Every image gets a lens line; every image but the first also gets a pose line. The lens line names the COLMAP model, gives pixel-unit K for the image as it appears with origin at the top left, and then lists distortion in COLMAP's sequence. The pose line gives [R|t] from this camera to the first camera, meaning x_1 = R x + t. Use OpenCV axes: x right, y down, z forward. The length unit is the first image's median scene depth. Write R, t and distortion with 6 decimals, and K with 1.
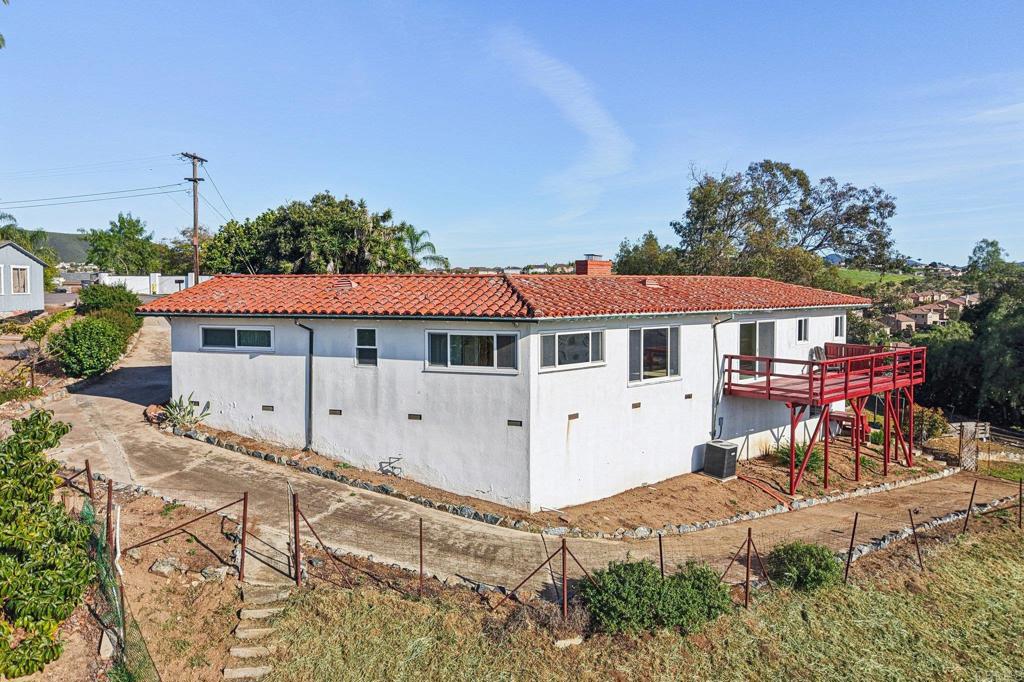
lens RADIAL K [[712.5, 0, 531.7], [0, 712.5, 314.4], [0, 0, 1]] dist [0.040277, -0.054543]
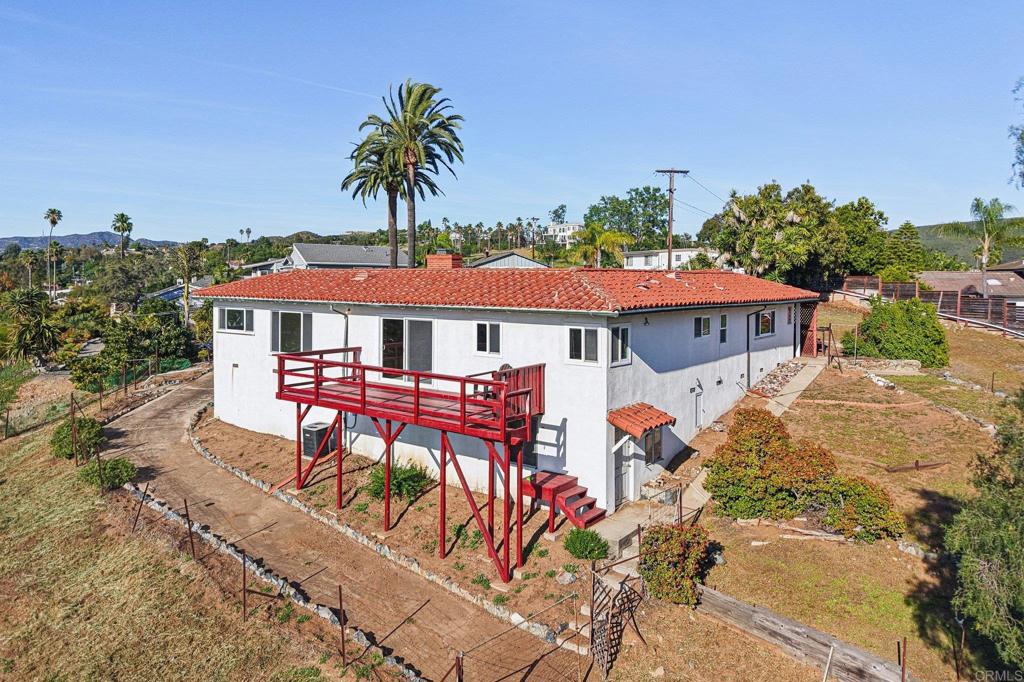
lens RADIAL K [[712.5, 0, 531.7], [0, 712.5, 314.4], [0, 0, 1]] dist [0.040277, -0.054543]
pose [[0.189977, 0.051682, -0.980427, 1.371554], [-0.042770, 0.998101, 0.044326, -0.046270], [0.980856, 0.033512, 0.191827, 1.107631]]
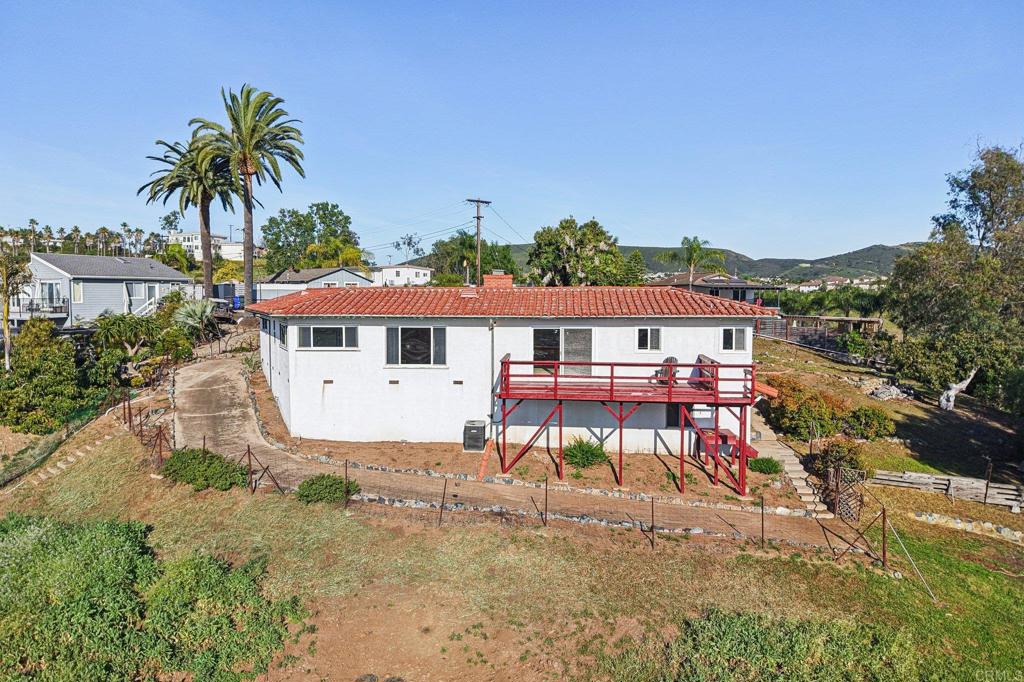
lens RADIAL K [[704.2, 0, 521.4], [0, 704.2, 342.7], [0, 0, 1]] dist [0.074897, -0.000399]
pose [[0.691507, 0.051117, -0.720559, 1.200845], [-0.027467, 0.998632, 0.044484, -0.015411], [0.721848, -0.010969, 0.691965, 0.214224]]
